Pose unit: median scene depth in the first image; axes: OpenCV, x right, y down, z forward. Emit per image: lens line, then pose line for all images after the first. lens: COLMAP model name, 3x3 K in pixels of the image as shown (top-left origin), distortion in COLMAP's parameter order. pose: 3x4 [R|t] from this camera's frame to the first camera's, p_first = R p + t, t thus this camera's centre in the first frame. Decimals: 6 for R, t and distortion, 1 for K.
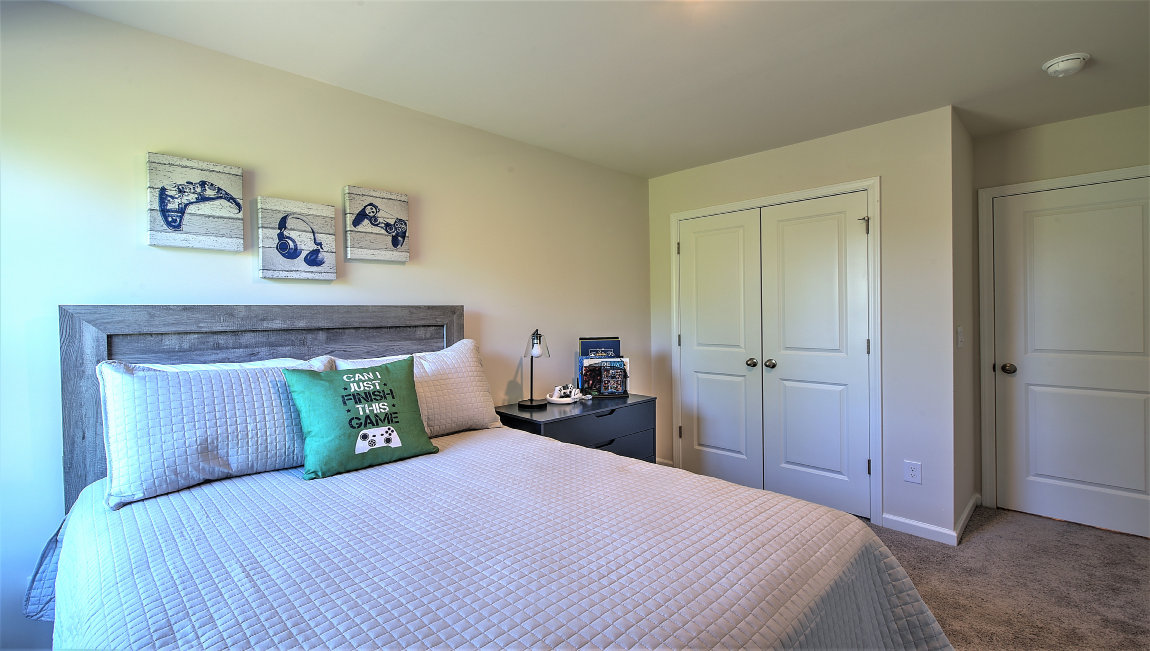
lens RADIAL K [[500.4, 0, 585.4], [0, 500.4, 328.1], [0, 0, 1]] dist [0.006829, -0.002098]
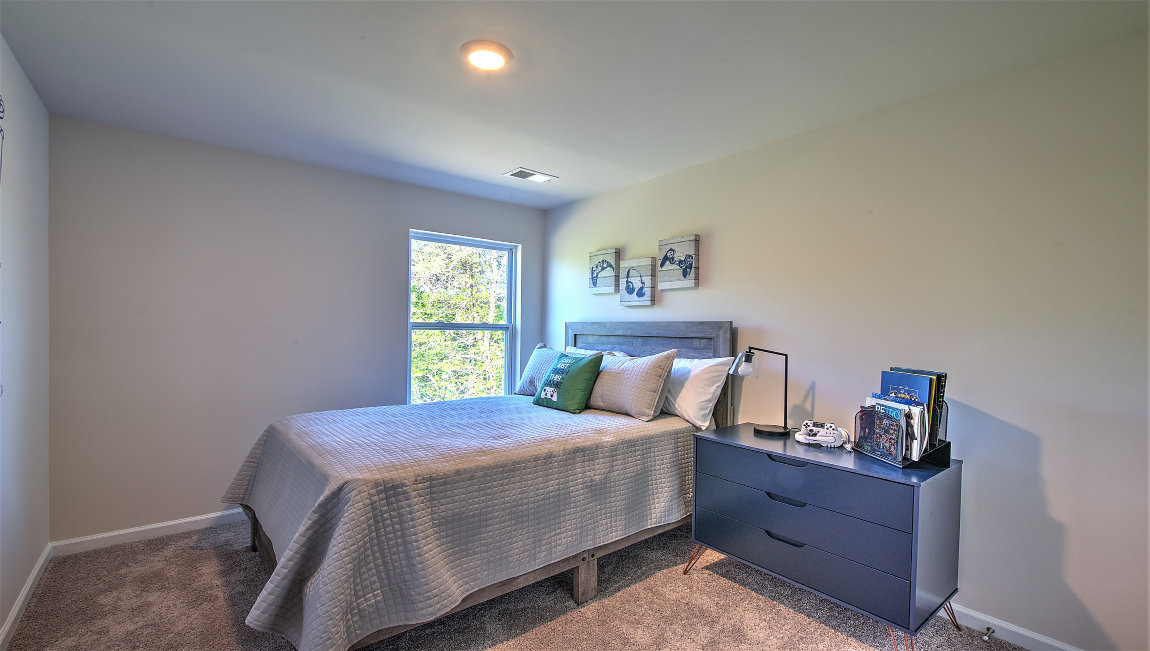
lens RADIAL K [[500.4, 0, 583.6], [0, 500.4, 330.8], [0, 0, 1]] dist [0.006829, -0.002098]
pose [[-0.099383, 0.020682, -0.994834, 1.064807], [-0.037293, 0.999004, 0.024495, -0.047633], [0.994350, 0.039535, -0.098513, 0.966587]]
